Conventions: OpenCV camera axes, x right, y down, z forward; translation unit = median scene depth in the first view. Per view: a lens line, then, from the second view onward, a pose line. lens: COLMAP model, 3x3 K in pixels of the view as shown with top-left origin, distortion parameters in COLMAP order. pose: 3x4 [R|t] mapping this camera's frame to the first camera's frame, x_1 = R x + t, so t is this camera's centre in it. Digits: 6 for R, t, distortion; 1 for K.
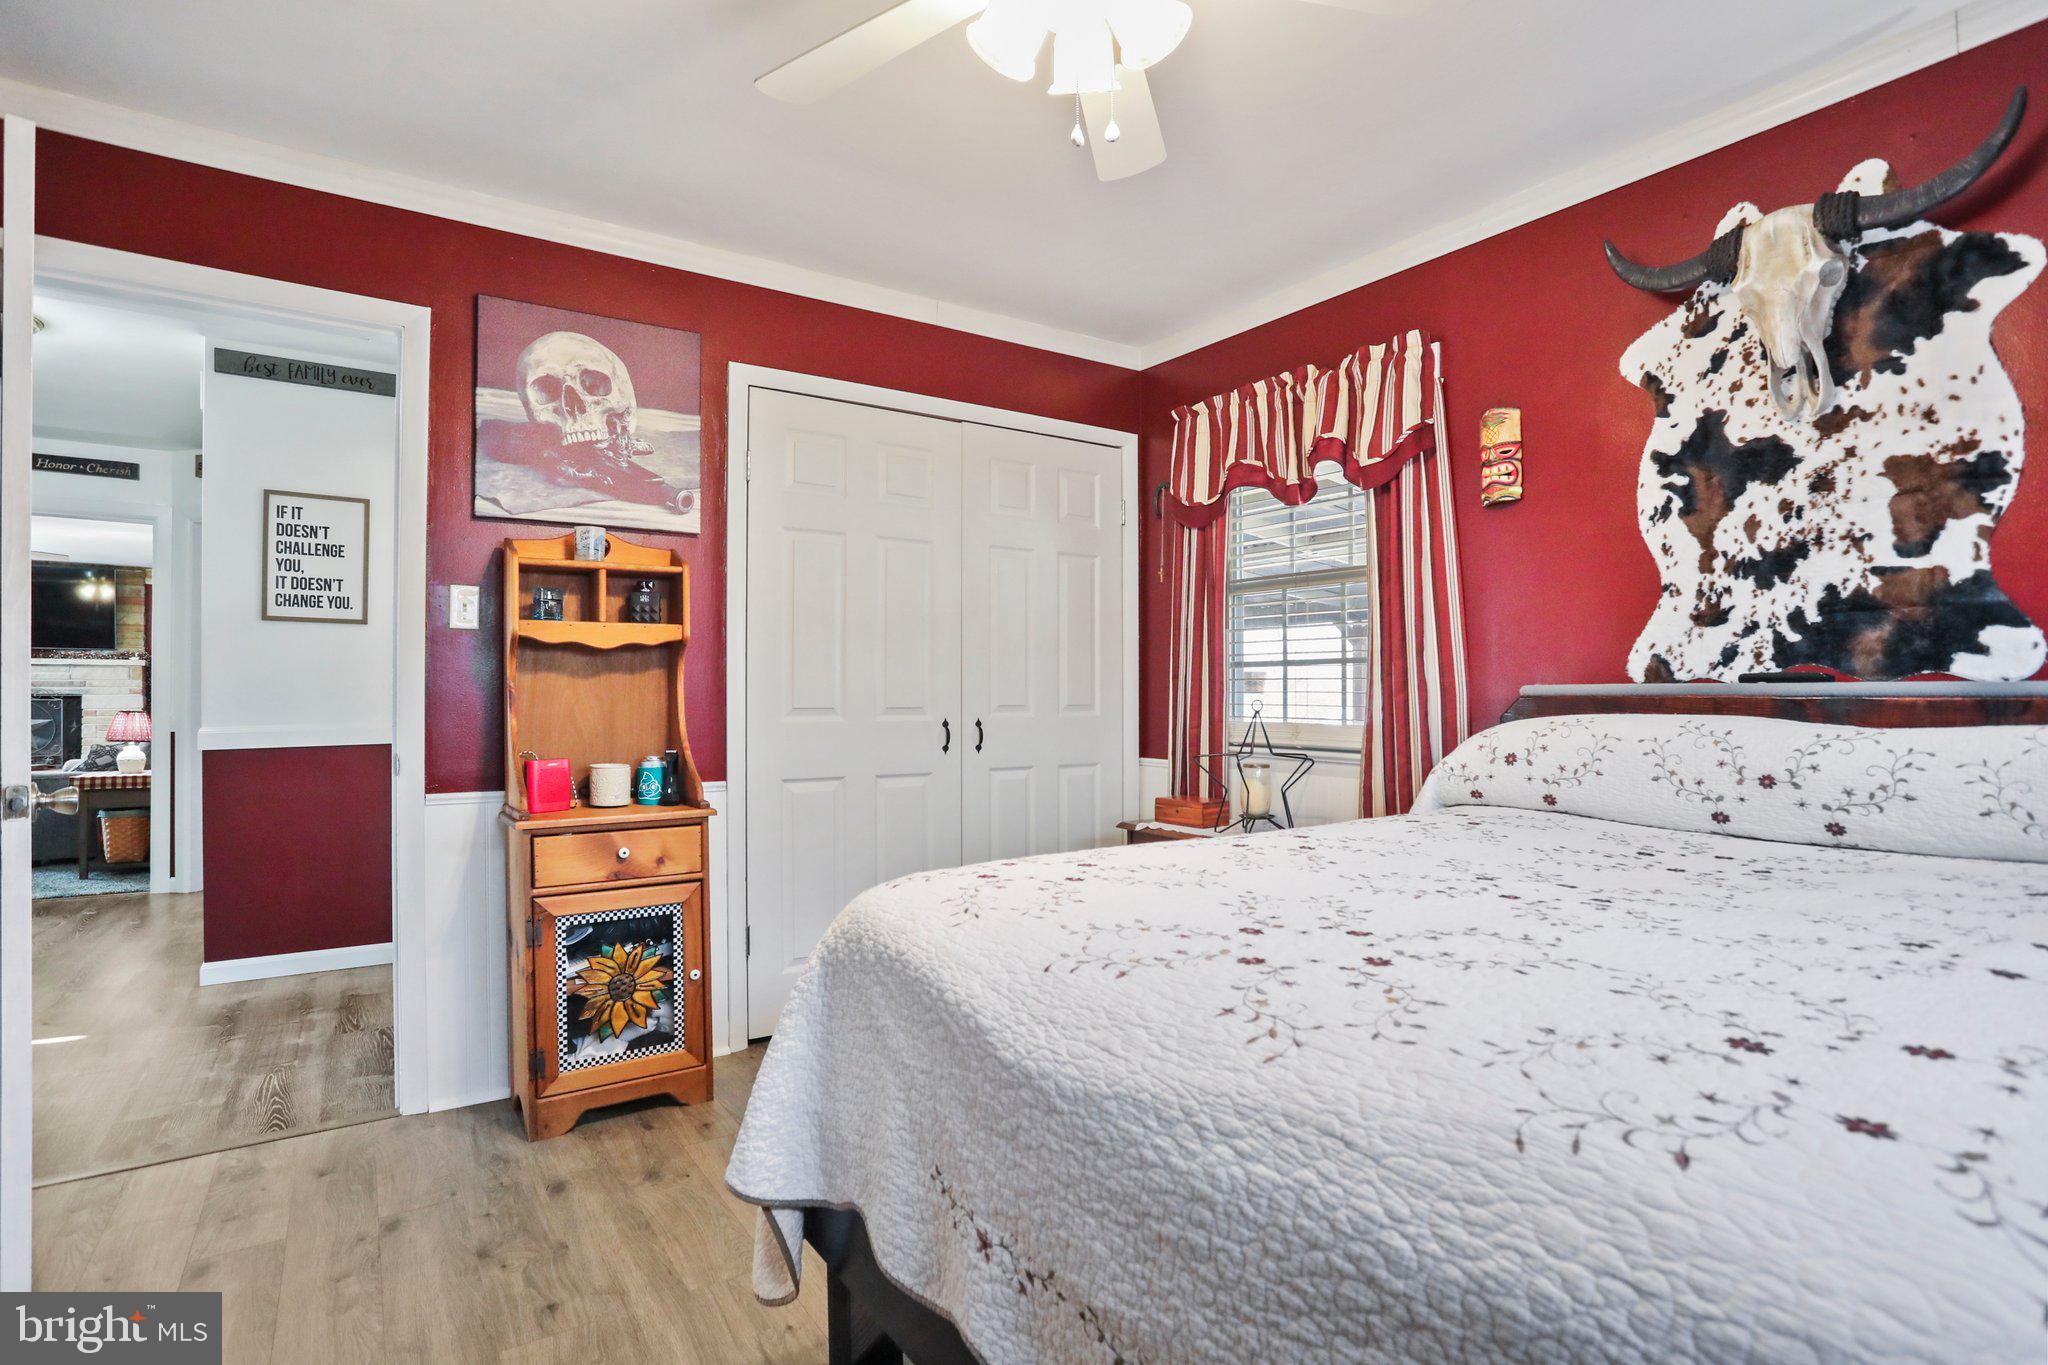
lens RADIAL K [[1011.8, 0, 1040.1], [0, 1011.8, 690.5], [0, 0, 1]] dist [-0.060310, 0.023980]
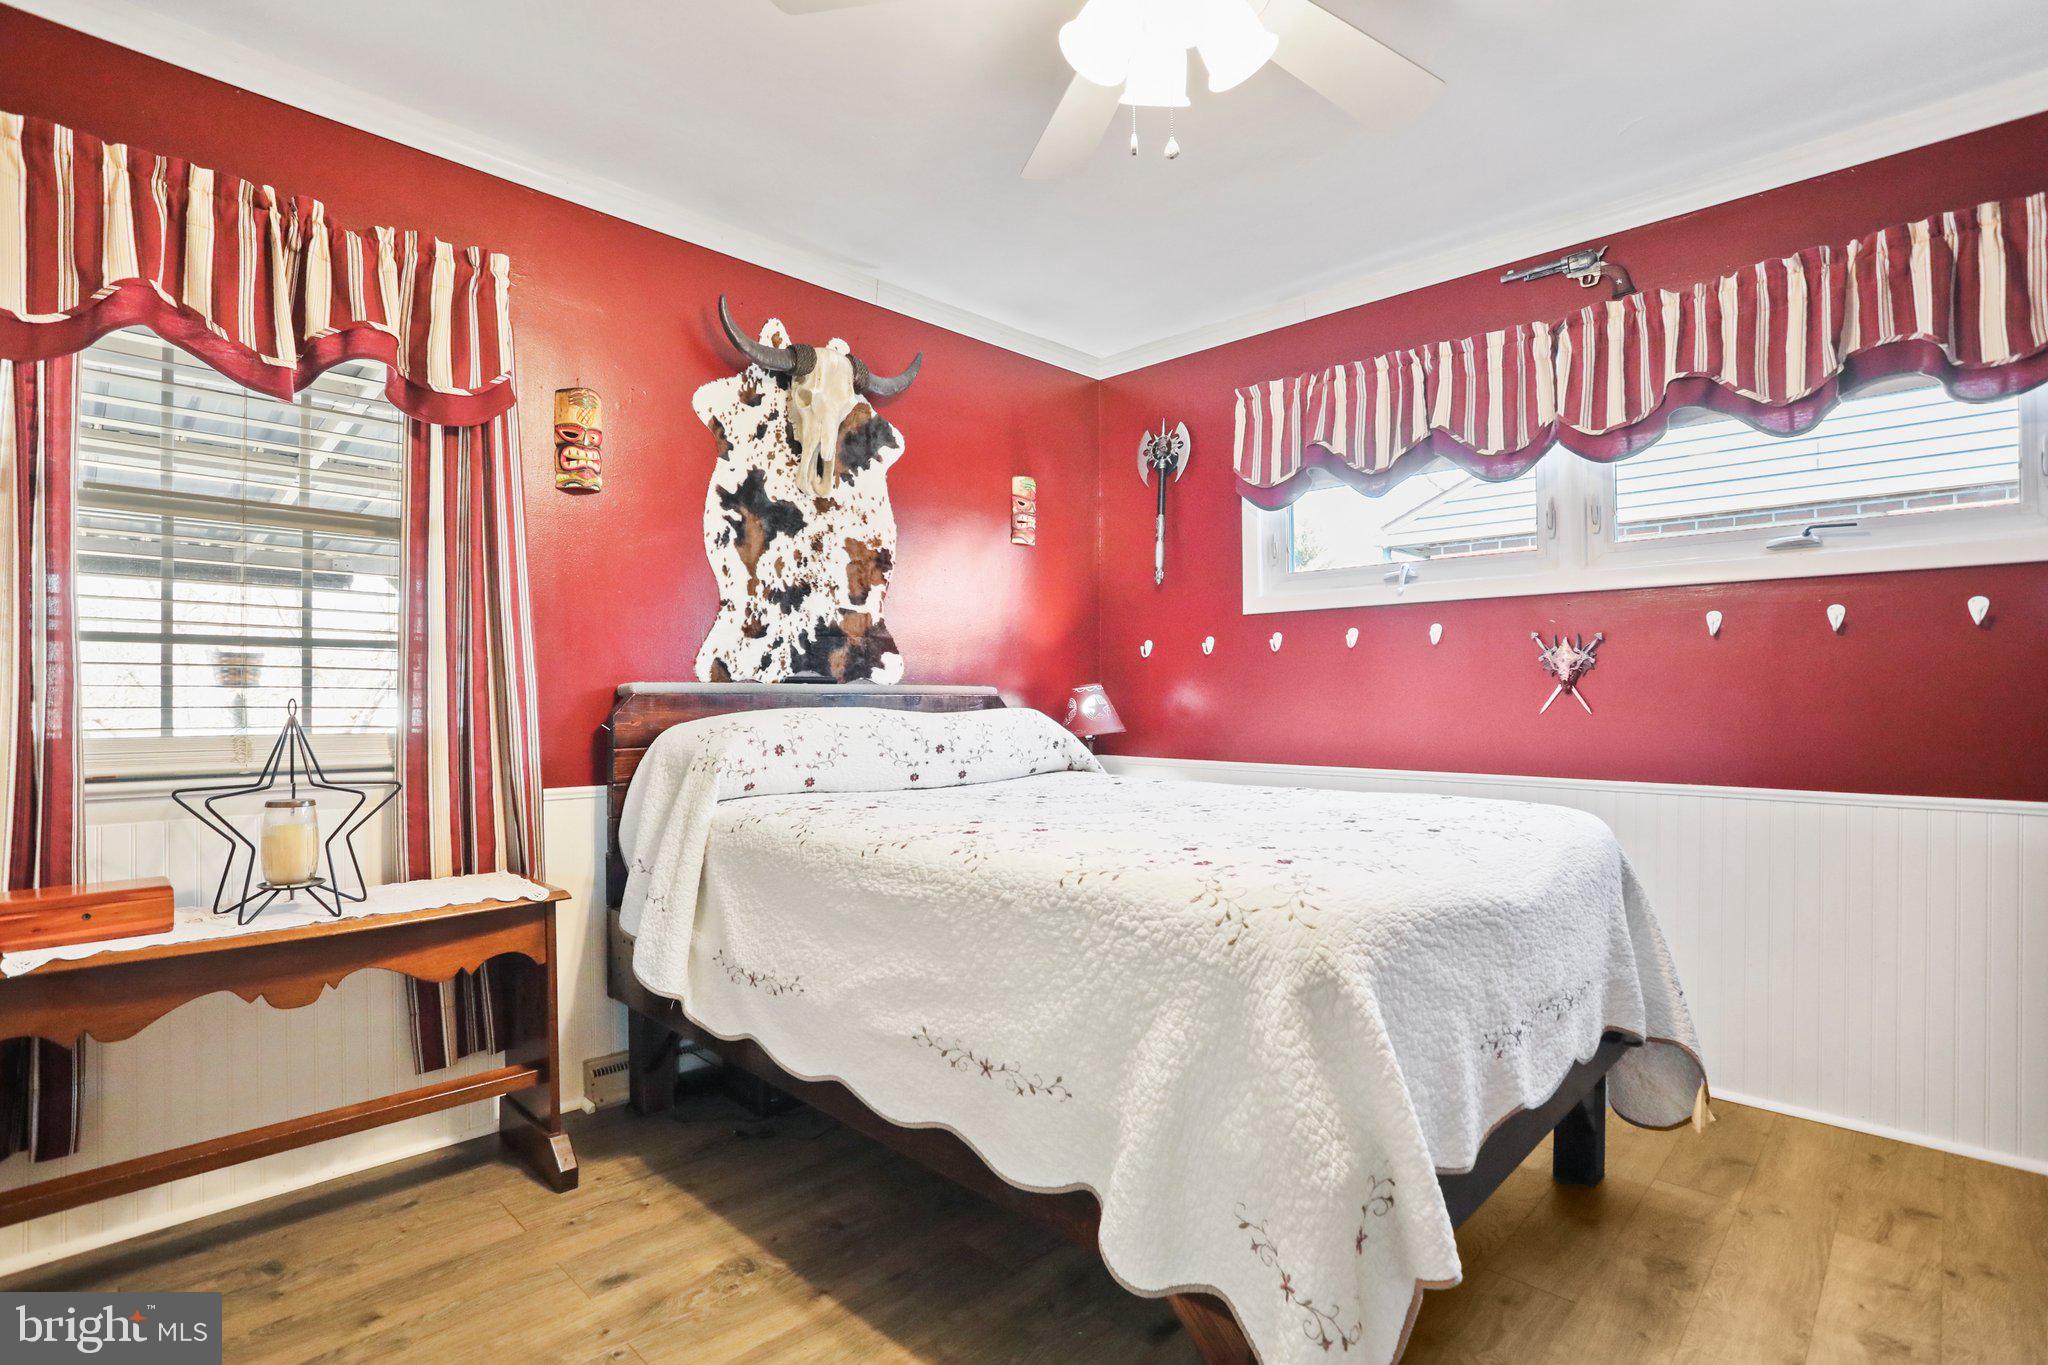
lens RADIAL K [[1011.8, 0, 1037.1], [0, 1011.8, 682.9], [0, 0, 1]] dist [-0.060310, 0.023980]
pose [[-0.210131, 0.010148, 0.977621, -0.670718], [-0.005791, 0.999916, -0.011624, 0.005030], [-0.977656, -0.008104, -0.210054, 0.942762]]
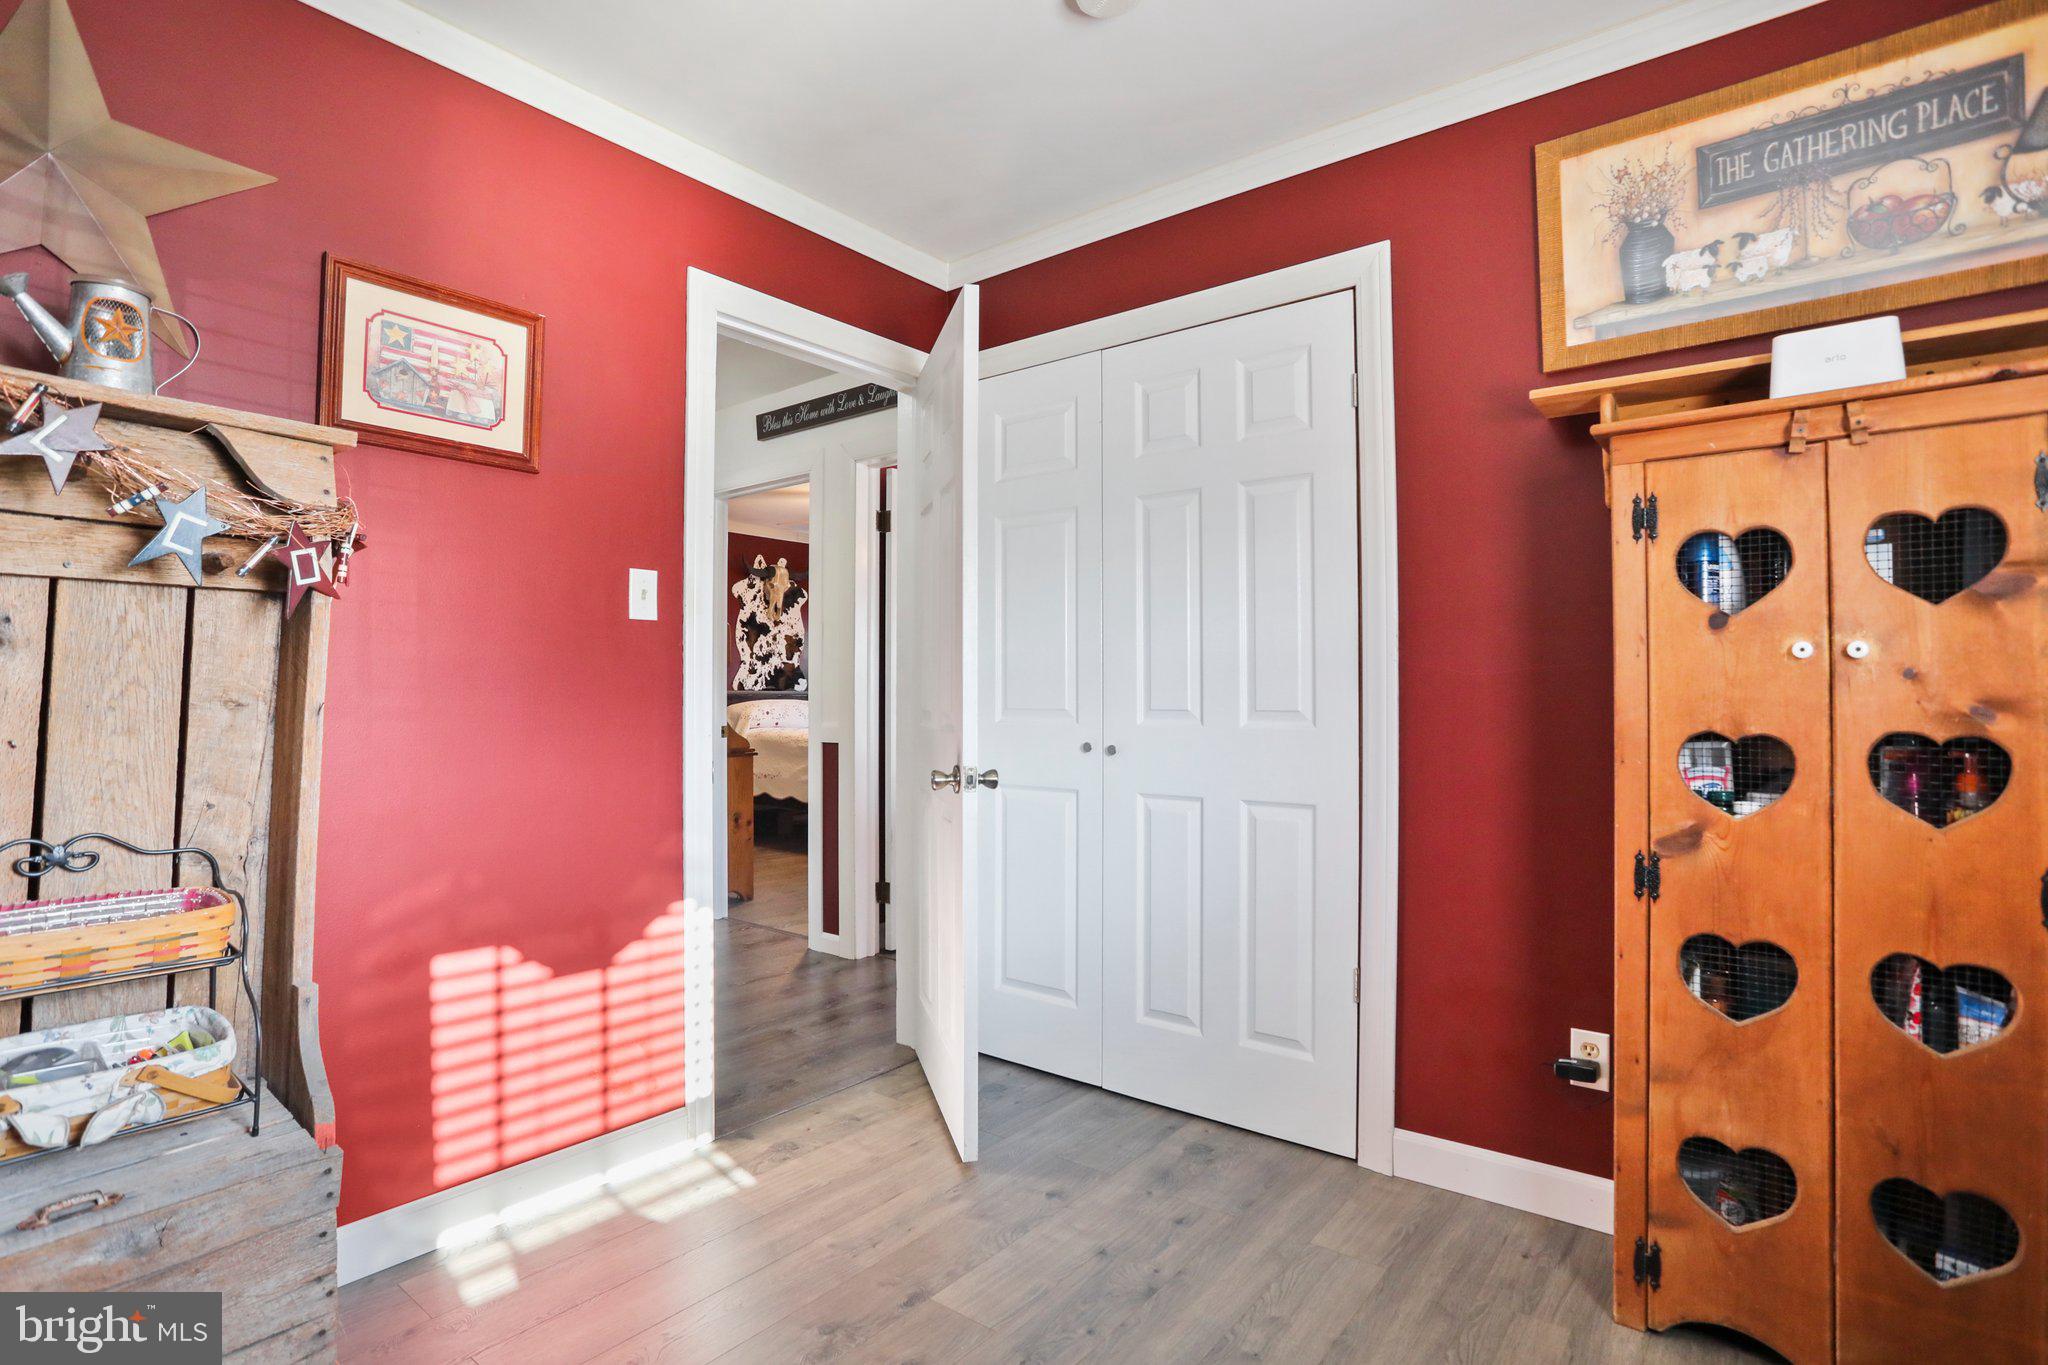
lens RADIAL K [[1011.8, 0, 1026.2], [0, 1011.8, 680.6], [0, 0, 1]] dist [-0.060310, 0.023980]
pose [[-0.302385, 0.009764, 0.953136, -3.042898], [-0.011231, 0.999842, -0.013806, -0.004943], [-0.953120, -0.014879, -0.302227, 1.184053]]
